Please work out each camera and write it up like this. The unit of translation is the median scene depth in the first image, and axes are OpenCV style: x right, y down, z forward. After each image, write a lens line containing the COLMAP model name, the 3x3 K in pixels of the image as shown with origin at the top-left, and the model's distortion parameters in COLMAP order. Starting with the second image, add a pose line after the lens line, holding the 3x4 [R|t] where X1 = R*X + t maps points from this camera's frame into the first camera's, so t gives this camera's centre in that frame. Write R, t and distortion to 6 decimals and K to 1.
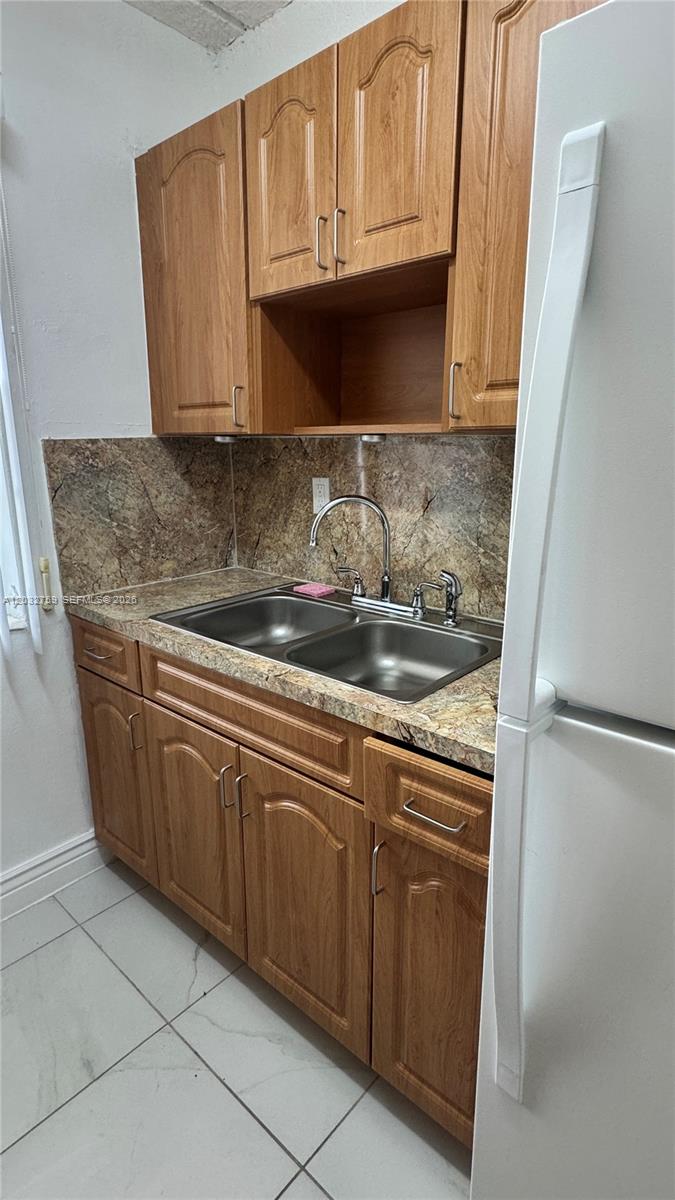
lens RADIAL K [[603.2, 0, 339.6], [0, 603.2, 598.6], [0, 0, 1]] dist [-0.001525, -0.000417]
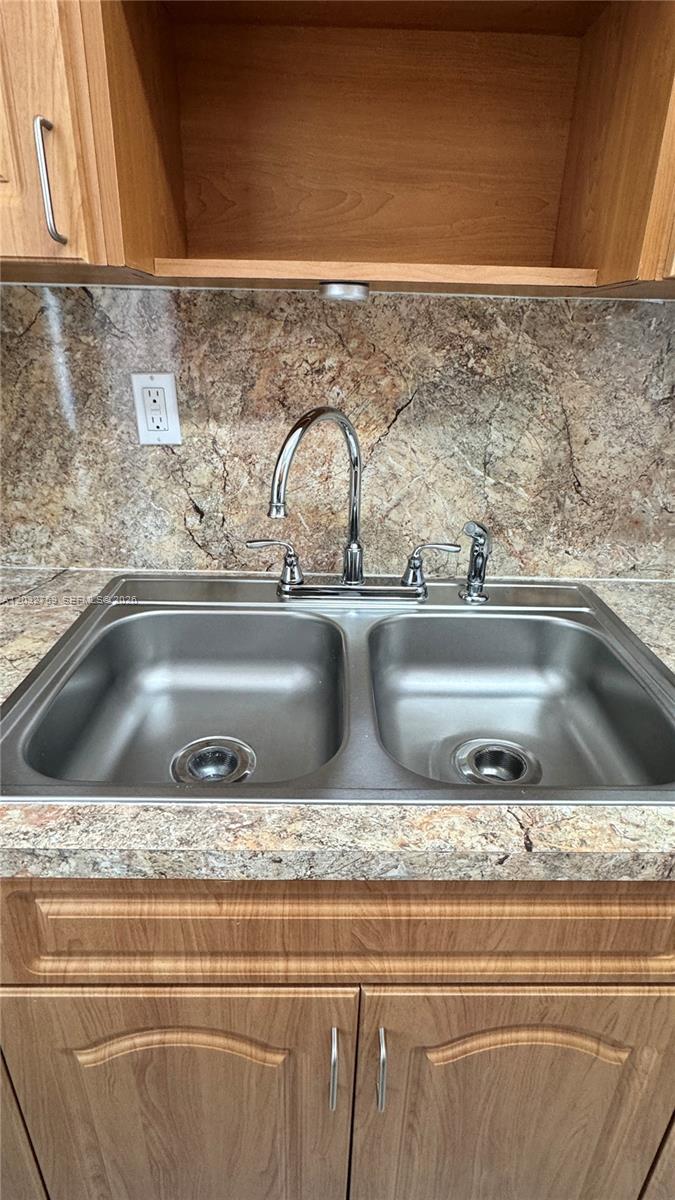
lens RADIAL K [[606.0, 0, 339.1], [0, 606.0, 594.9], [0, 0, 1]] dist [-0.002266, -0.000846]
pose [[0.746796, -0.251414, 0.615701, -0.328806], [0.144689, 0.965036, 0.218565, -0.127002], [-0.649124, -0.074138, 0.757062, 0.579227]]
